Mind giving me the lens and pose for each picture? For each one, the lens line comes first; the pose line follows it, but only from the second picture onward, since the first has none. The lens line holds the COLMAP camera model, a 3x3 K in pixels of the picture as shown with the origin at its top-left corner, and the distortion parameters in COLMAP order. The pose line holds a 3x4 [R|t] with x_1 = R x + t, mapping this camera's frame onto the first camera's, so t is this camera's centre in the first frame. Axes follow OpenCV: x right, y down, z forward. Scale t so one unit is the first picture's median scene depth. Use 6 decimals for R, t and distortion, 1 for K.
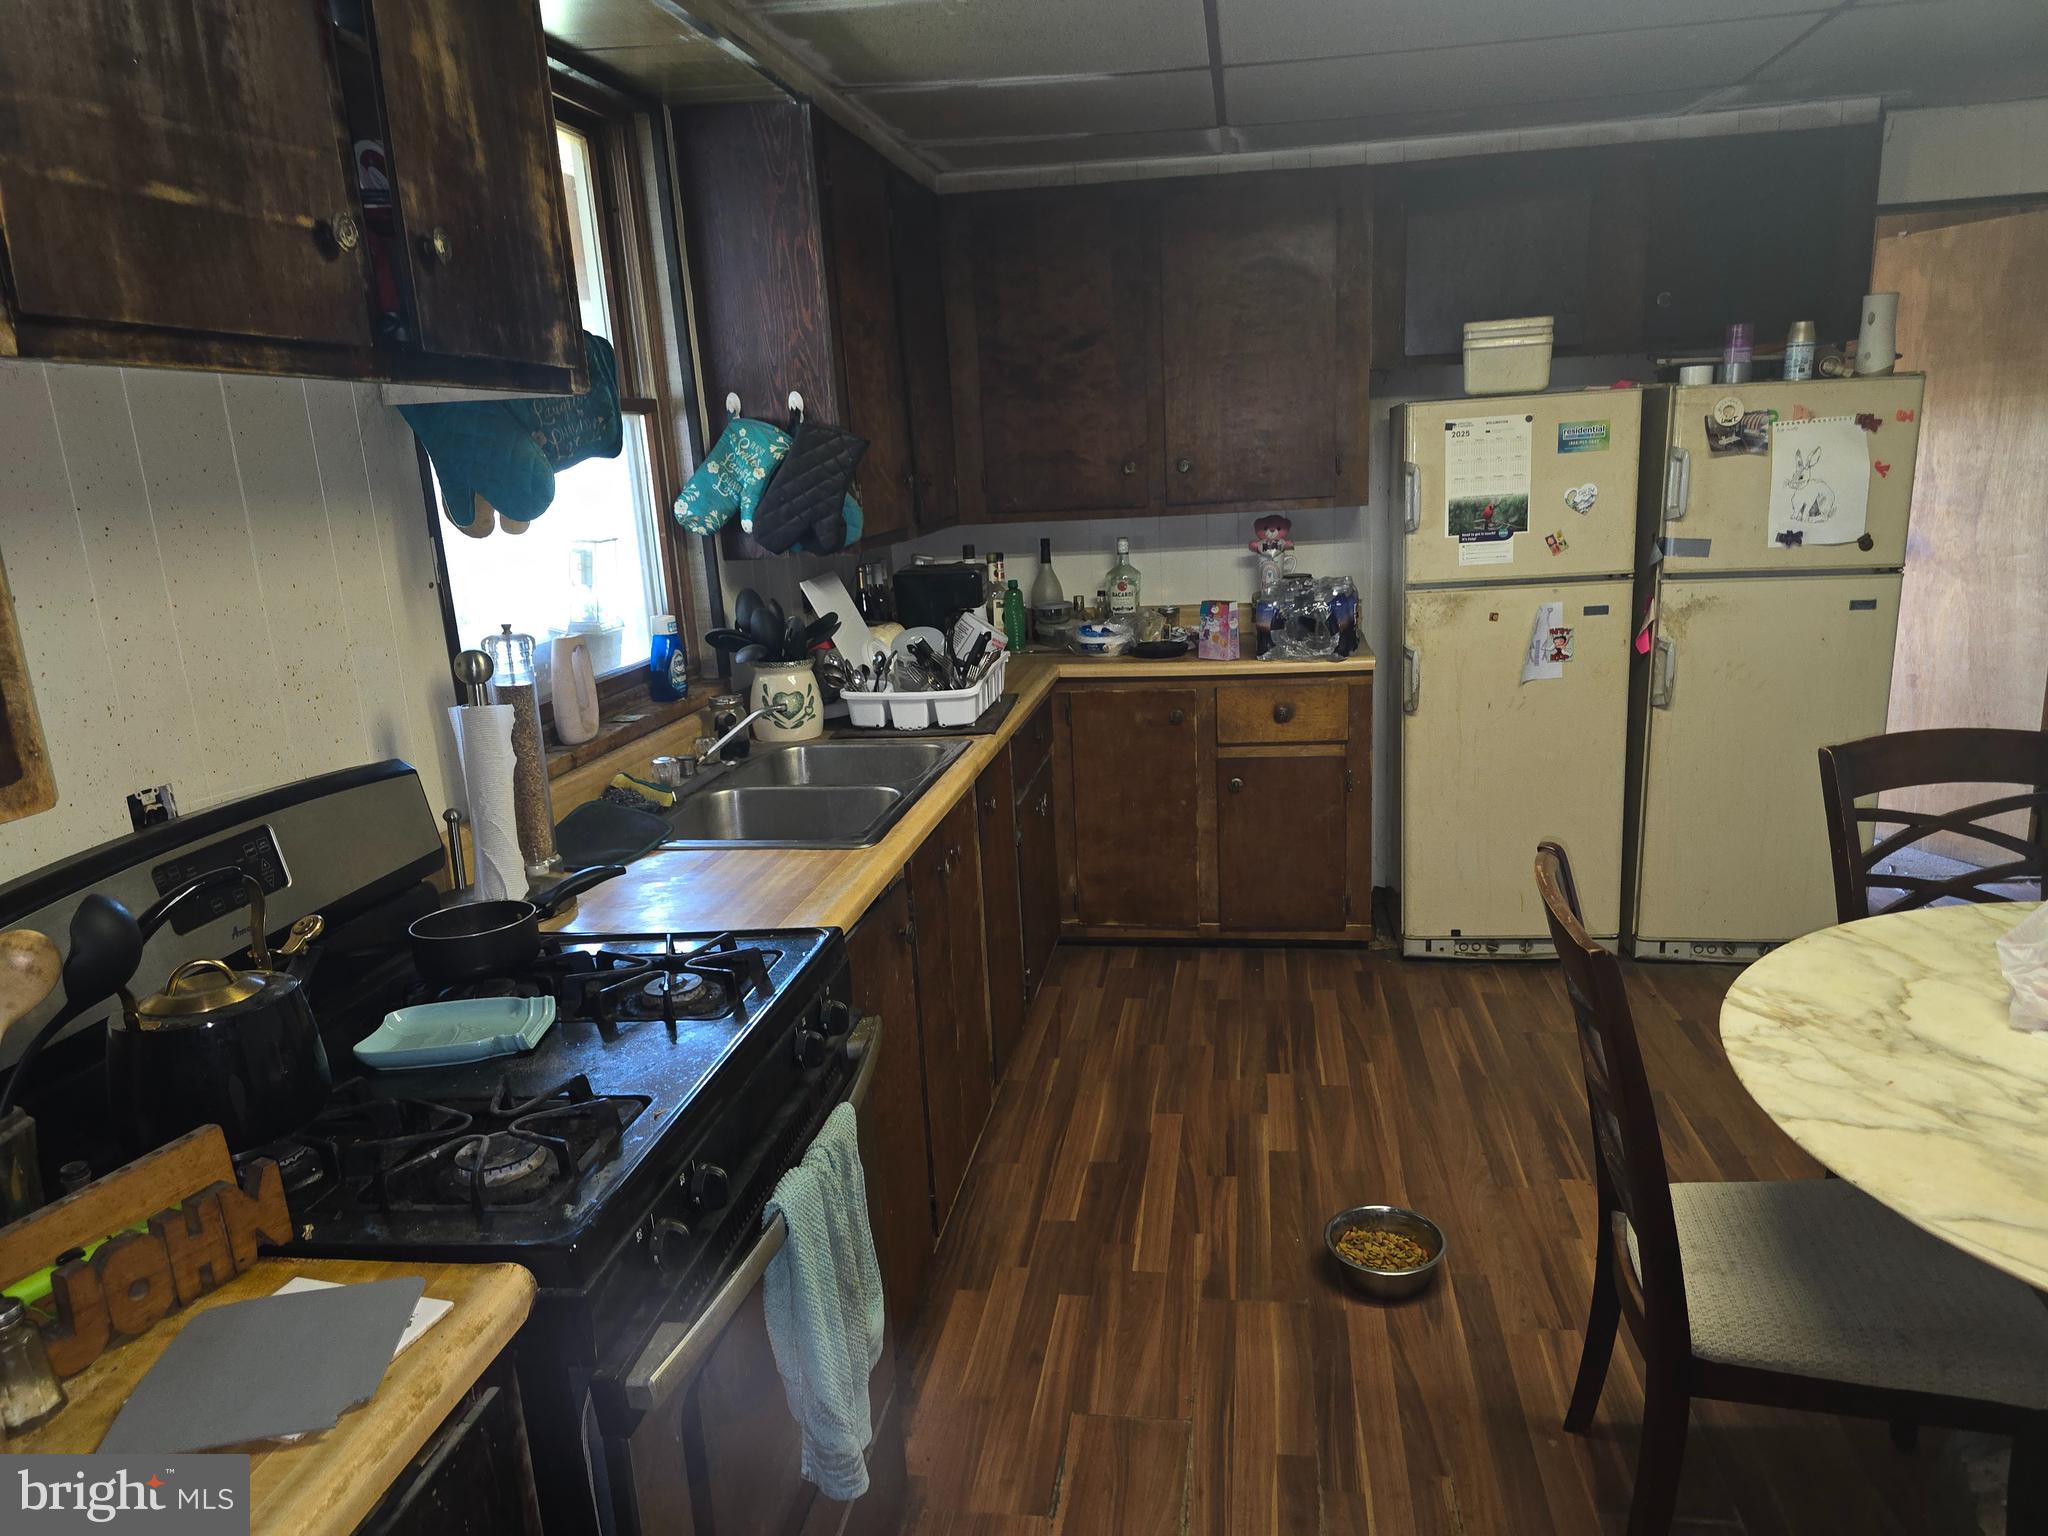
lens RADIAL K [[1393.2, 0, 1046.9], [0, 1393.2, 791.6], [0, 0, 1]] dist [0.051113, -0.040562]
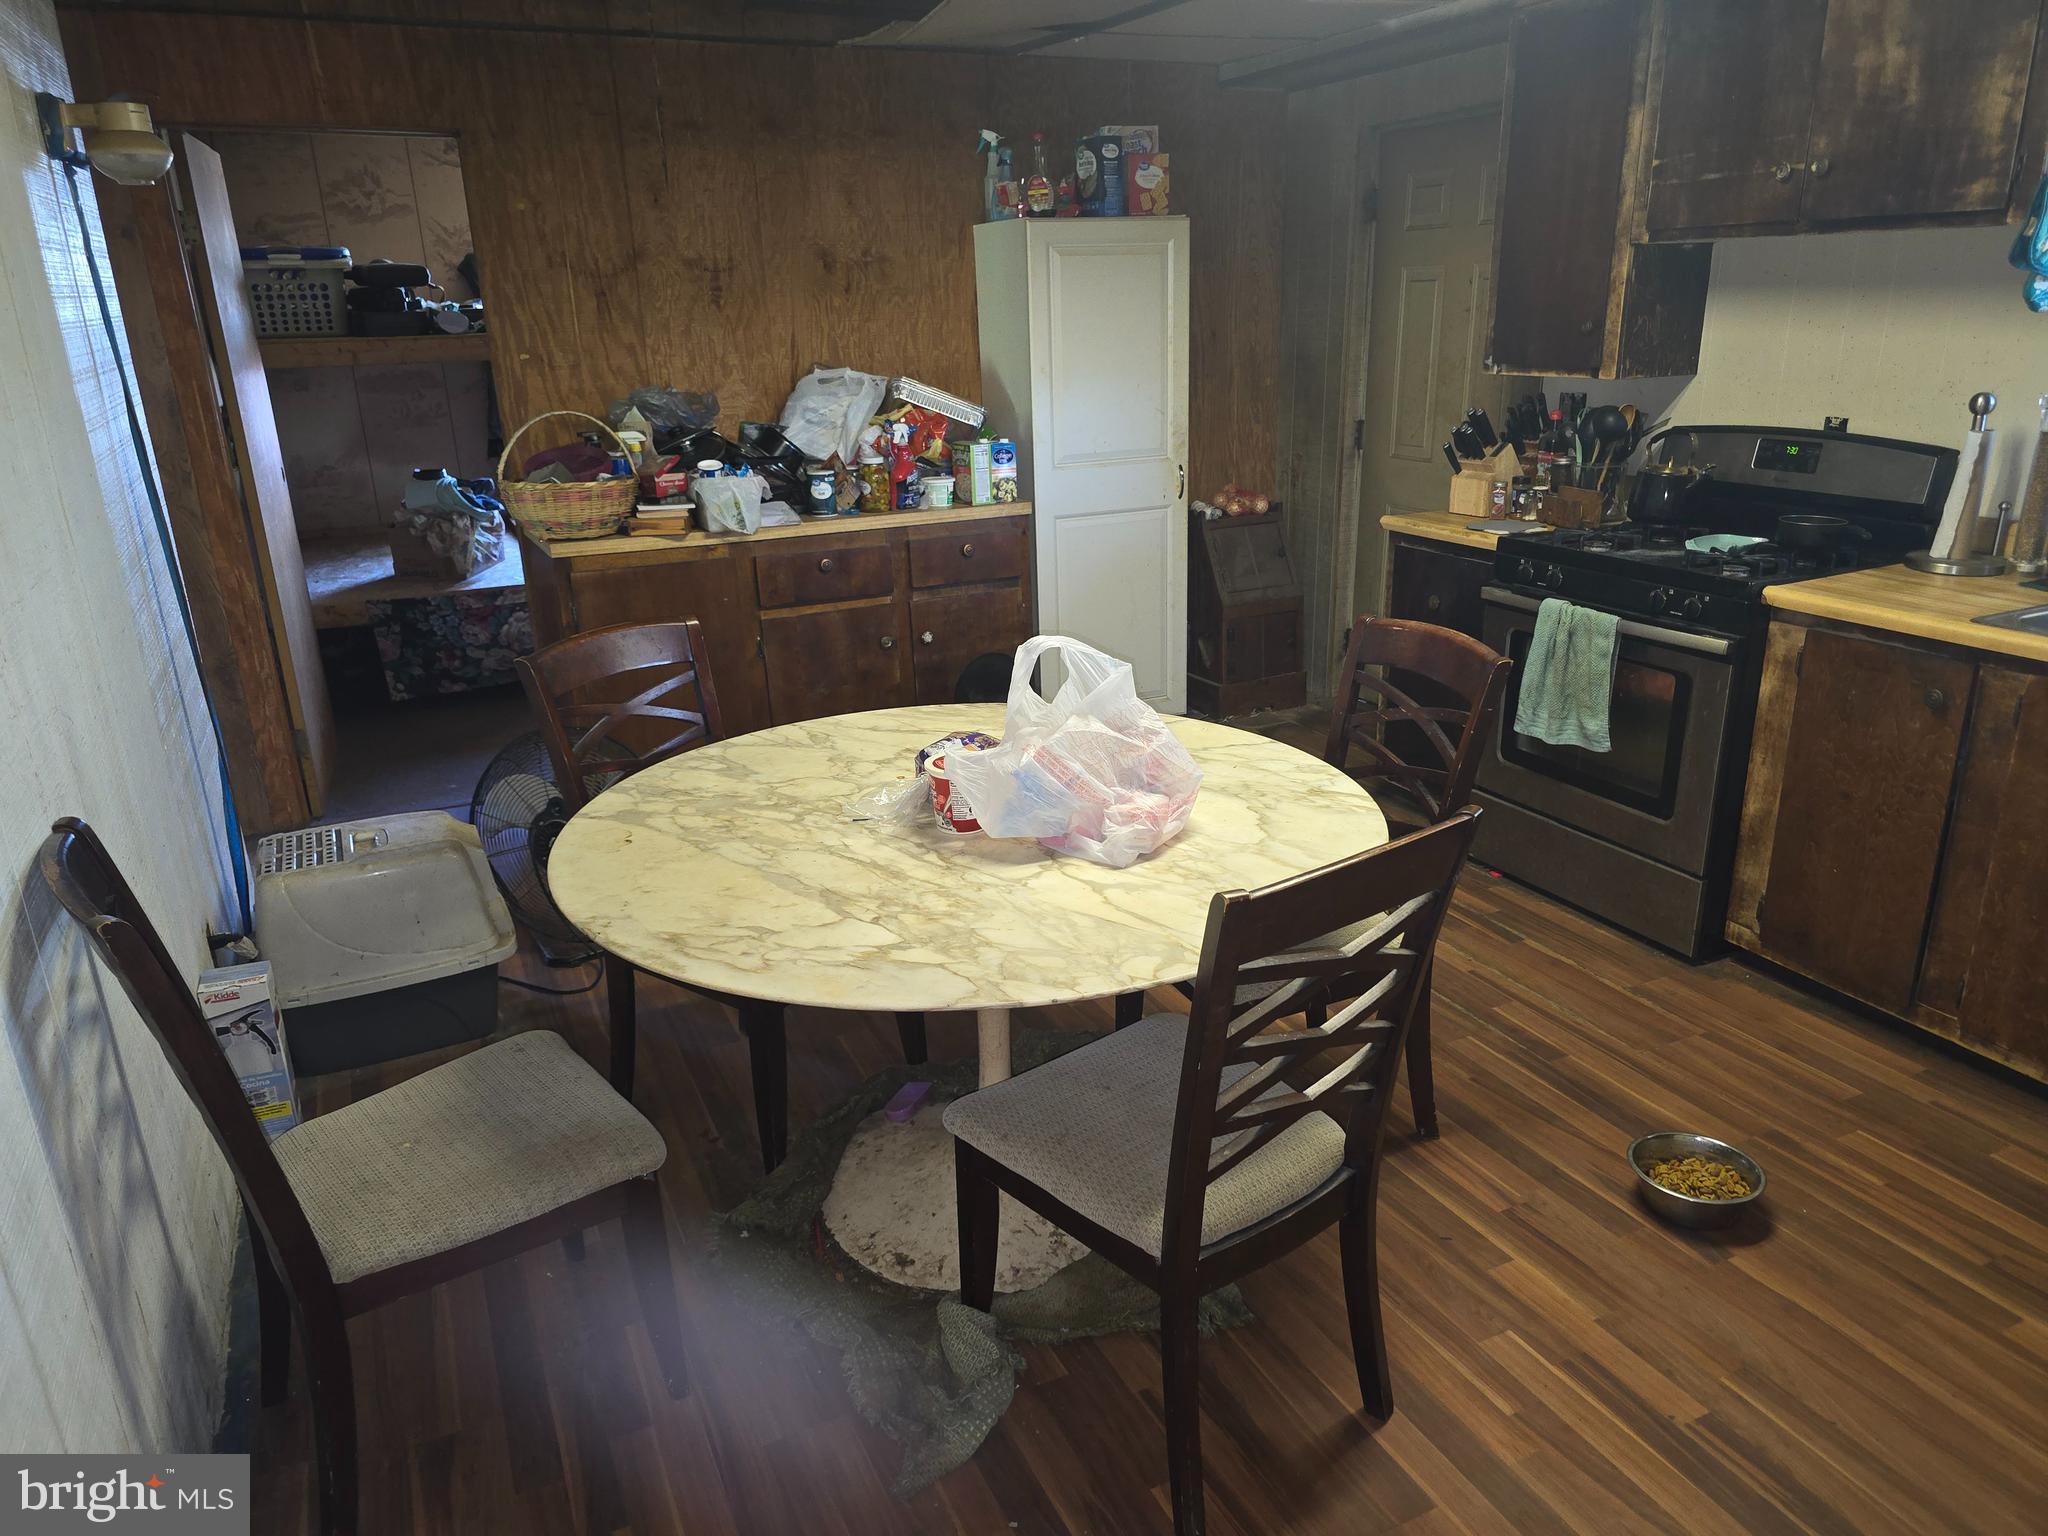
lens RADIAL K [[1393.2, 0, 1023.0], [0, 1393.2, 764.0], [0, 0, 1]] dist [0.051113, -0.040562]
pose [[-0.834231, 0.242600, -0.495180, 1.380296], [-0.066540, 0.847165, 0.527147, -0.516508], [0.547385, 0.472712, -0.690589, 1.723519]]
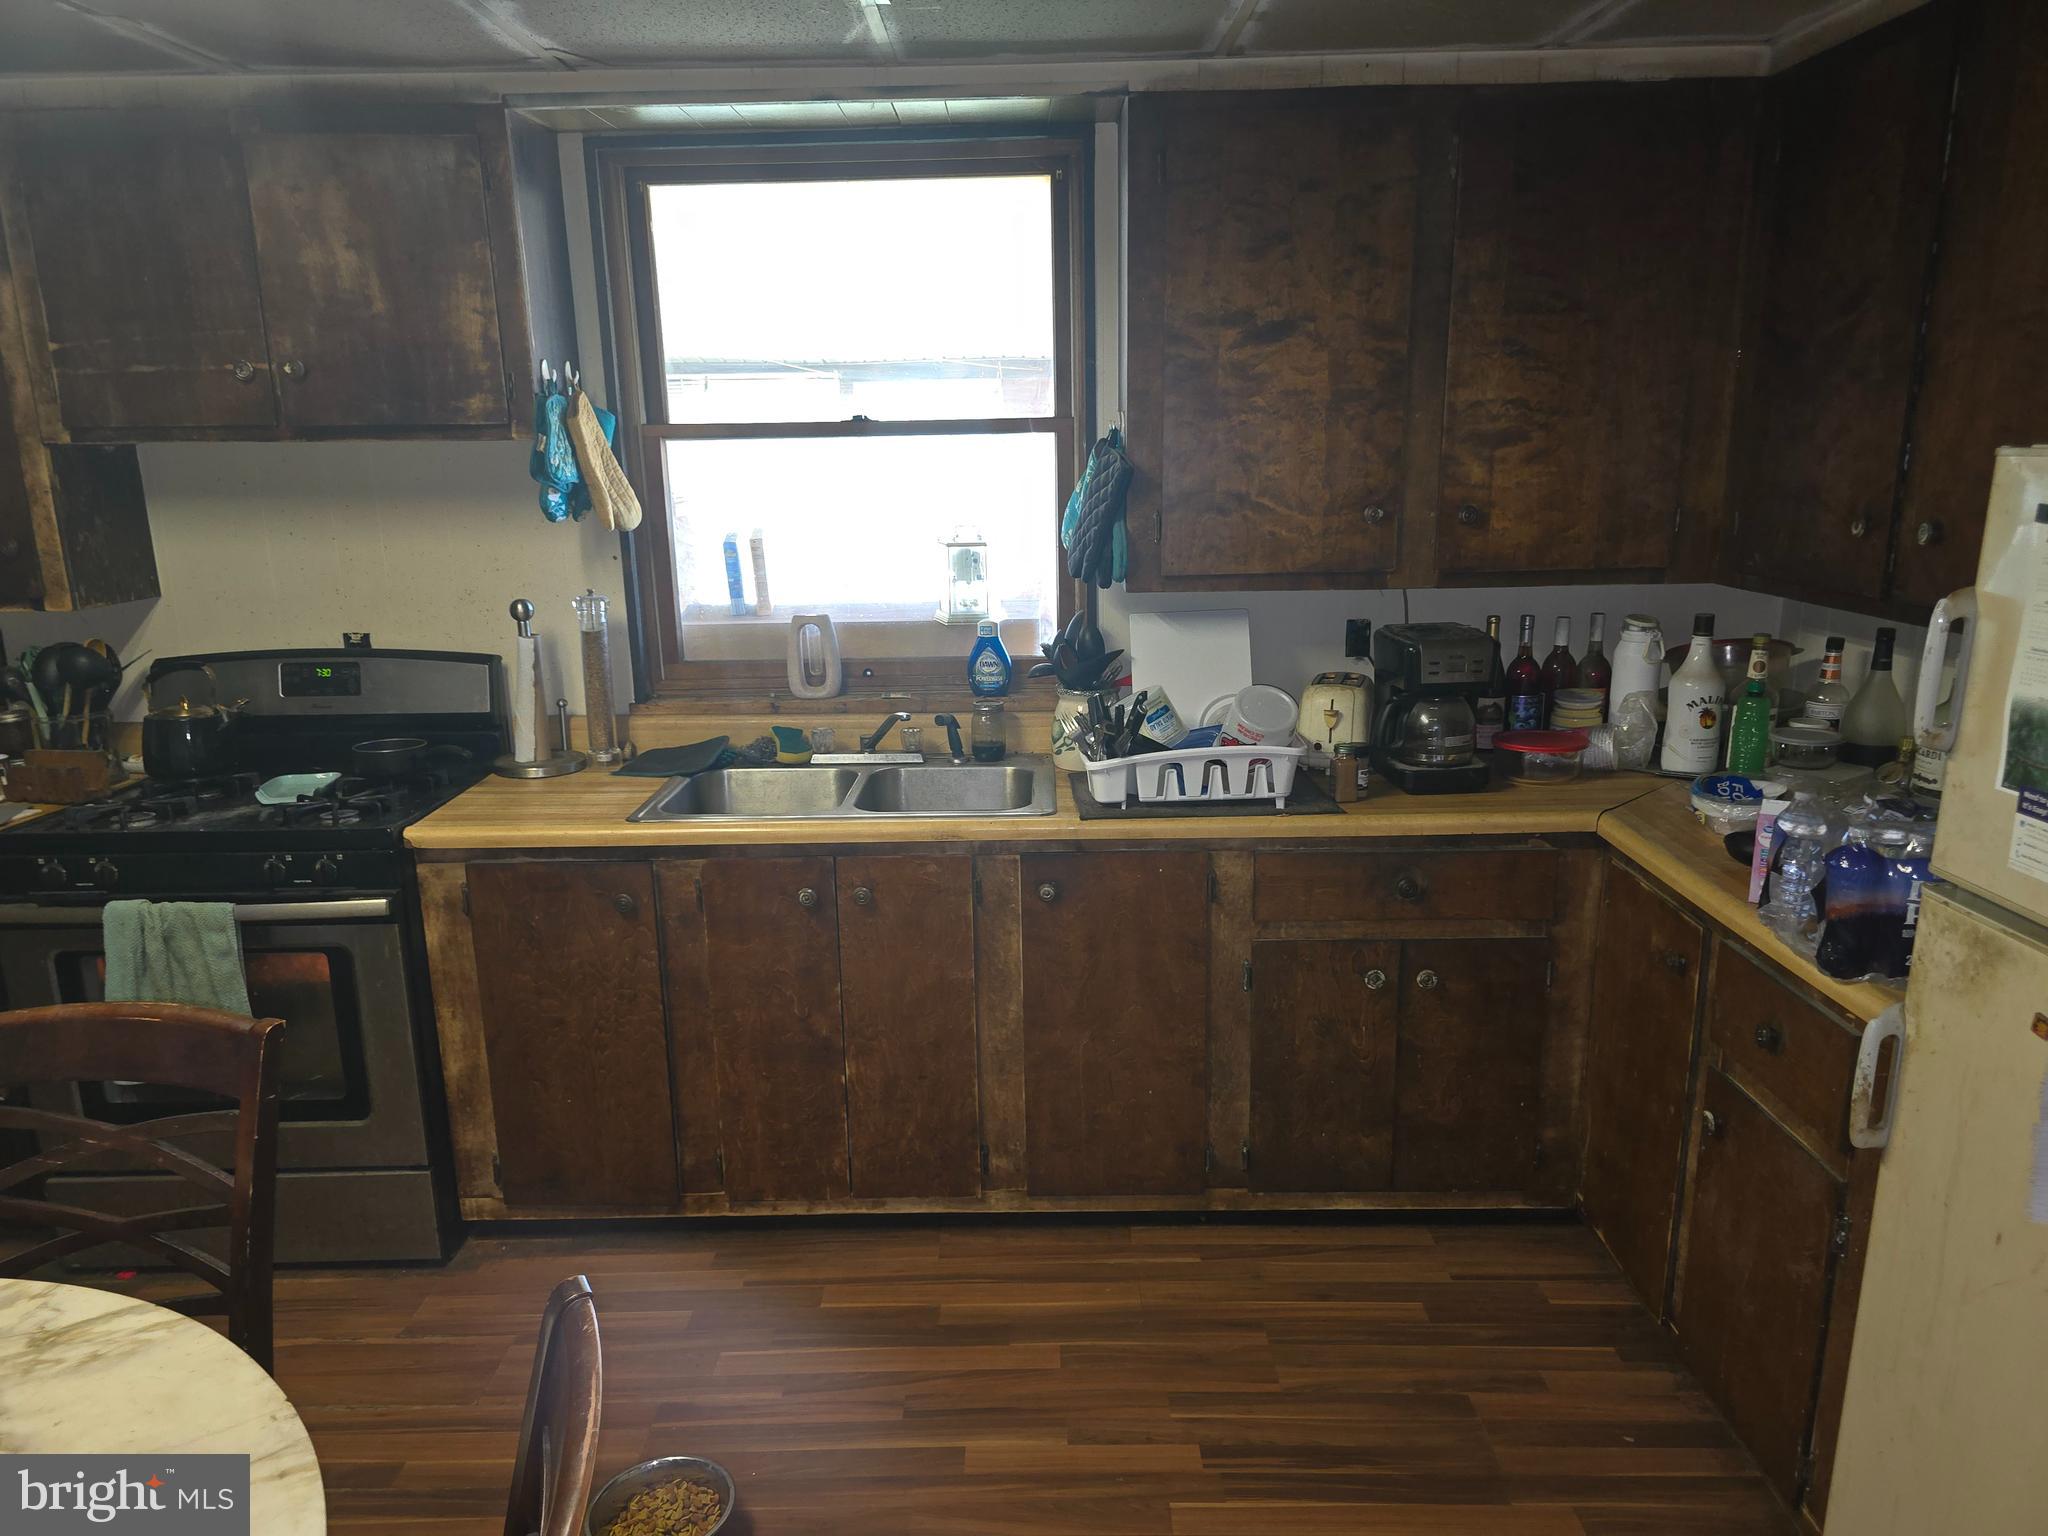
lens RADIAL K [[1393.2, 0, 1026.1], [0, 1393.2, 786.6], [0, 0, 1]] dist [0.051113, -0.040562]
pose [[0.133840, 0.282840, -0.949783, 1.240656], [-0.230051, 0.941092, 0.247834, -0.430759], [0.963931, 0.185329, 0.191023, 1.307542]]
